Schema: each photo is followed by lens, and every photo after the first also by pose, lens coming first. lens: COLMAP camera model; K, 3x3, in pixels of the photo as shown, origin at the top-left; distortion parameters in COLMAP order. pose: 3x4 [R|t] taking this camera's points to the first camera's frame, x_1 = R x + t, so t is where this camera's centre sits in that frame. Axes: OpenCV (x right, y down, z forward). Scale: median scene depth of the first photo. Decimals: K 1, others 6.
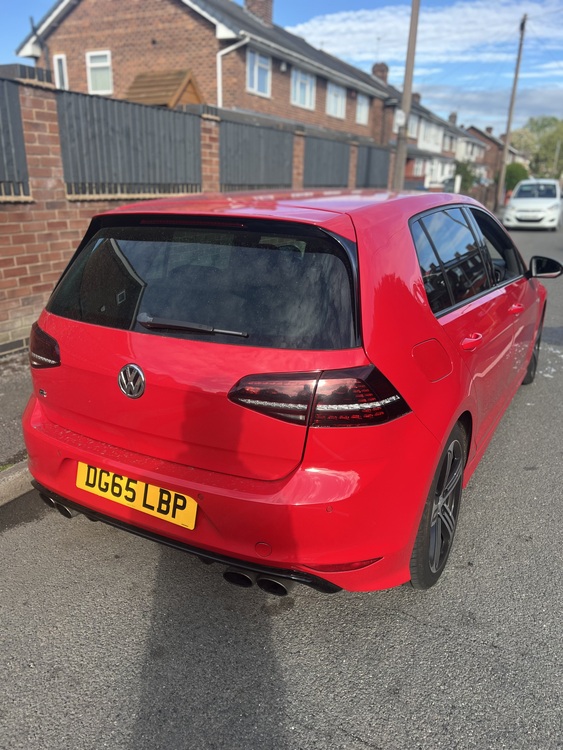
lens RADIAL K [[568.4, 0, 280.6], [0, 568.4, 375.5], [0, 0, 1]] dist [0.009791, 0.001851]
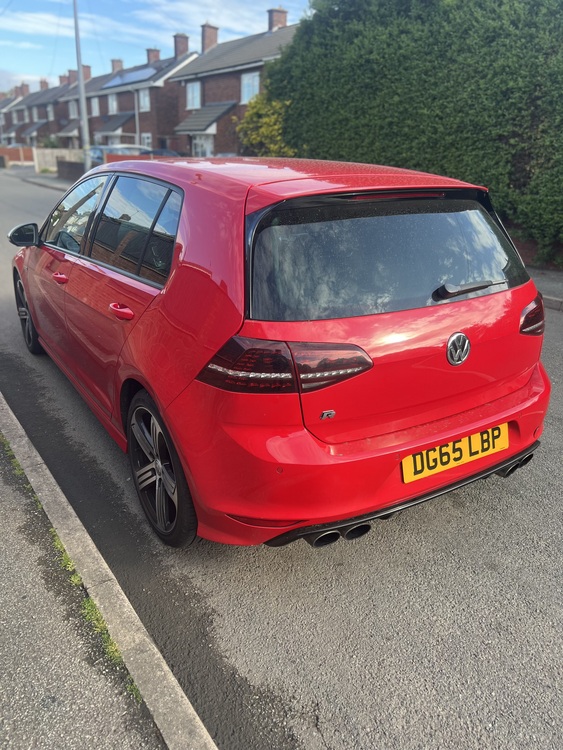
lens RADIAL K [[568.4, 0, 281.0], [0, 568.4, 374.2], [0, 0, 1]] dist [0.009791, 0.001851]
pose [[0.470297, -0.293361, 0.832322, -1.286354], [0.269698, 0.945788, 0.180962, -0.226527], [-0.840288, 0.139369, 0.523920, 0.685100]]
